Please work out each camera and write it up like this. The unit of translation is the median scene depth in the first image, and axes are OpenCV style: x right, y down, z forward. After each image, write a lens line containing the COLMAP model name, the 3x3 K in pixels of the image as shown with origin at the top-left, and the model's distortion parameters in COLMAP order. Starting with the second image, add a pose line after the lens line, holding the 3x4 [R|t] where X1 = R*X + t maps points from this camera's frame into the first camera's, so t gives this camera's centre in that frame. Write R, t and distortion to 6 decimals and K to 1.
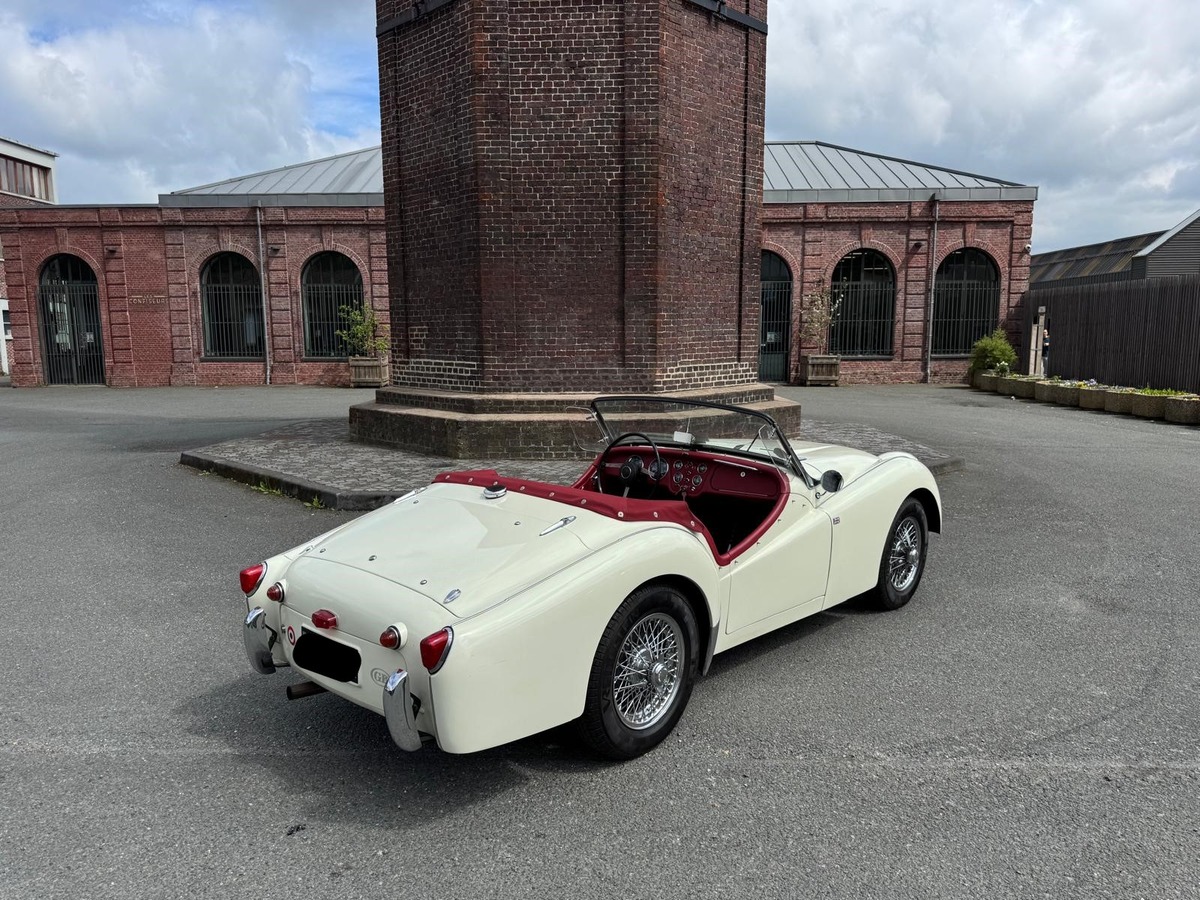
lens RADIAL K [[860.9, 0, 600.0], [0, 860.9, 459.6], [0, 0, 1]] dist [0.029665, -0.043164]
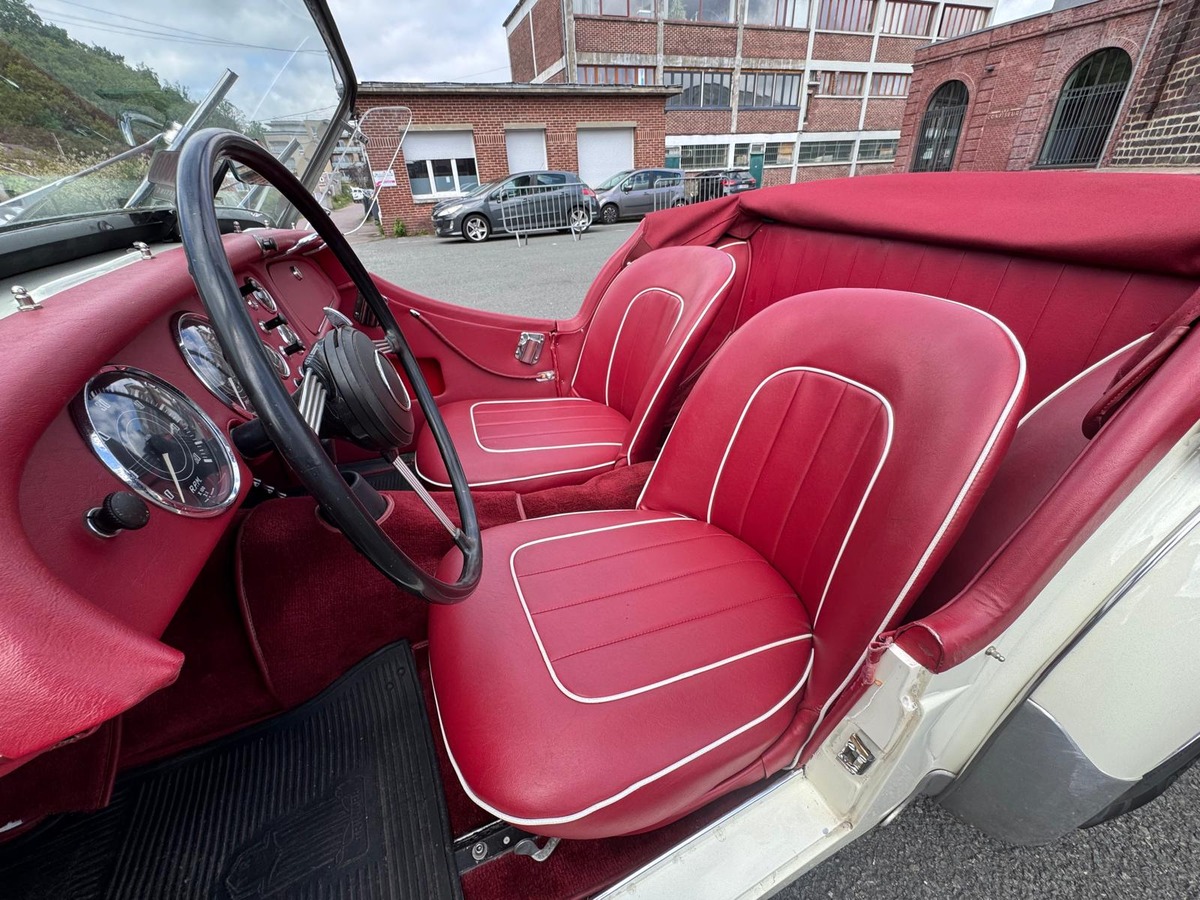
lens RADIAL K [[483.5, 0, 597.4], [0, 483.5, 448.4], [0, 0, 1]] dist [-0.000781, 0.001048]
pose [[0.389991, 0.429068, -0.814744, 0.021277], [-0.089274, 0.898254, 0.430314, -0.002323], [0.916481, -0.095083, 0.388616, 0.207410]]
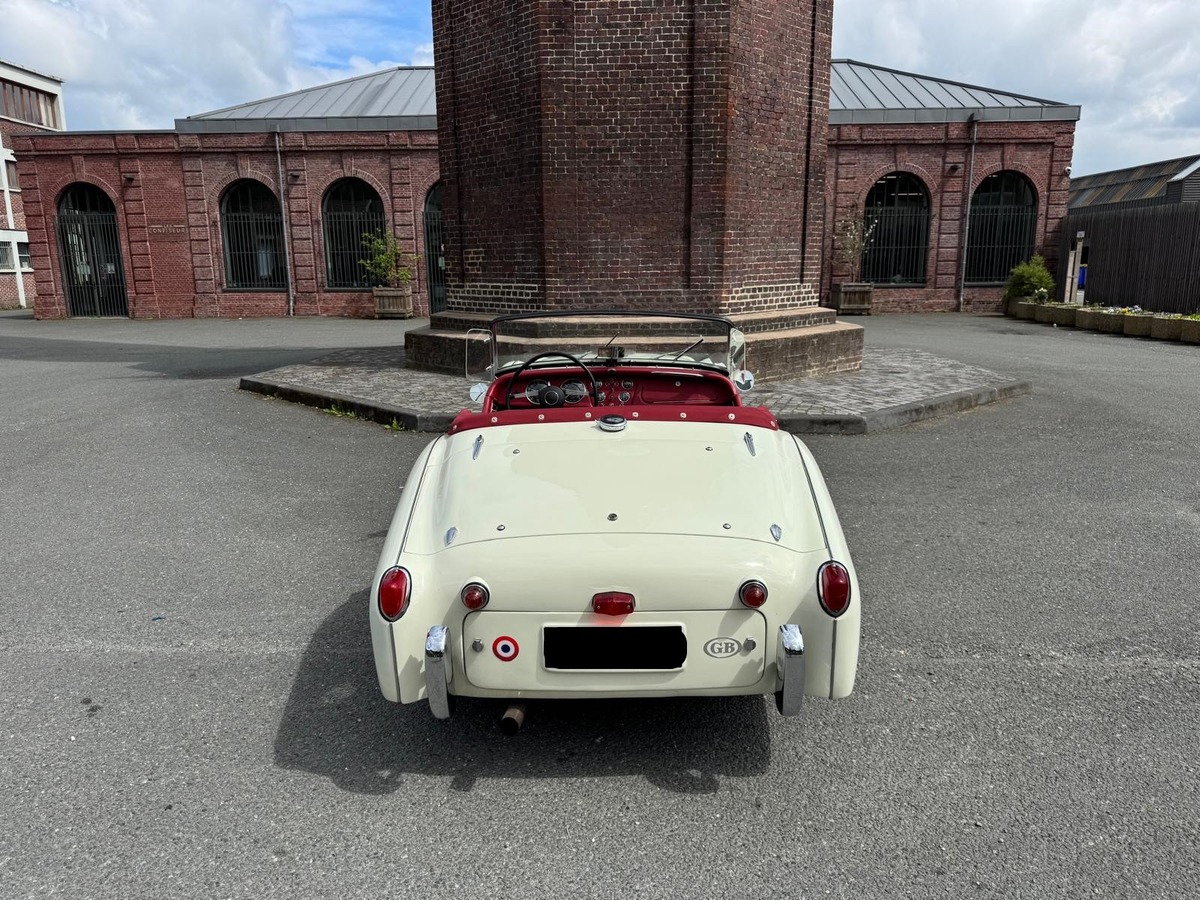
lens RADIAL K [[860.9, 0, 596.0], [0, 860.9, 463.3], [0, 0, 1]] dist [0.029665, -0.043164]
pose [[0.999935, -0.001835, -0.011276, -0.030965], [0.002715, 0.996908, 0.078528, 0.006249], [0.011097, -0.078554, 0.996848, 0.001671]]
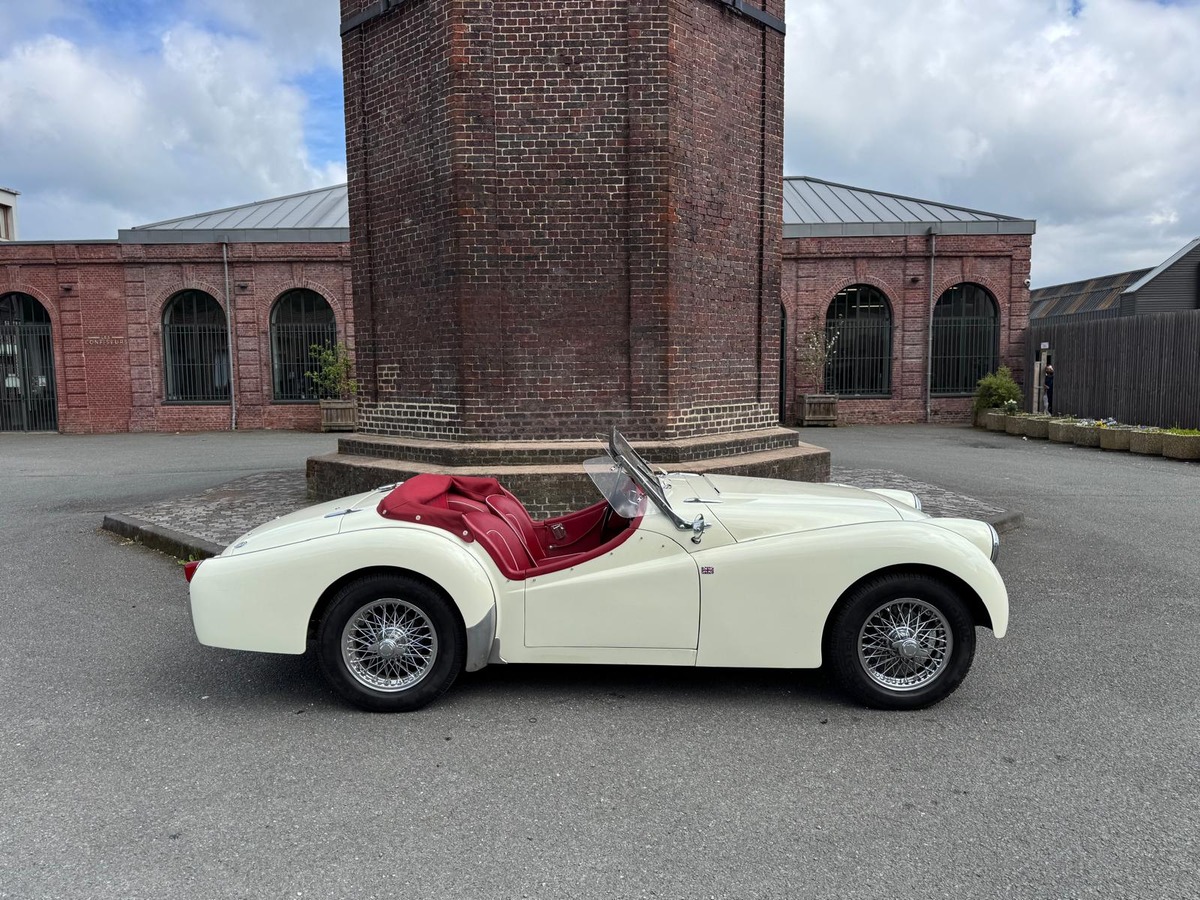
lens RADIAL K [[860.9, 0, 601.7], [0, 860.9, 459.7], [0, 0, 1]] dist [0.029665, -0.043164]
pose [[0.999640, -0.008503, 0.025444, -0.010200], [0.009675, 0.998880, -0.046305, -0.008731], [-0.025022, 0.046534, 0.998603, 0.069083]]
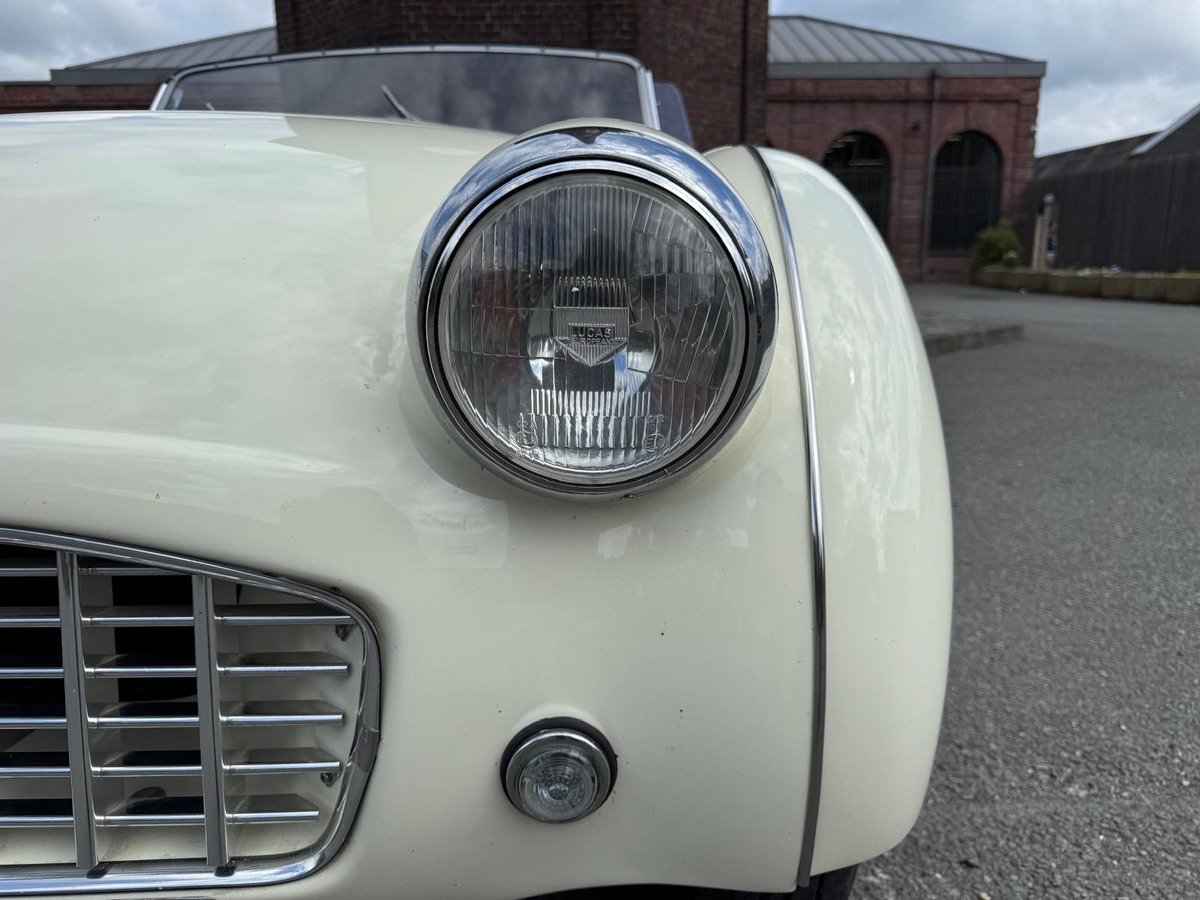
lens RADIAL K [[860.9, 0, 602.1], [0, 860.9, 482.9], [0, 0, 1]] dist [0.029665, -0.043164]
pose [[0.999128, -0.017591, 0.037869, 0.001002], [0.013448, 0.994168, 0.107004, 0.025242], [-0.039530, -0.106401, 0.993537, 0.099072]]
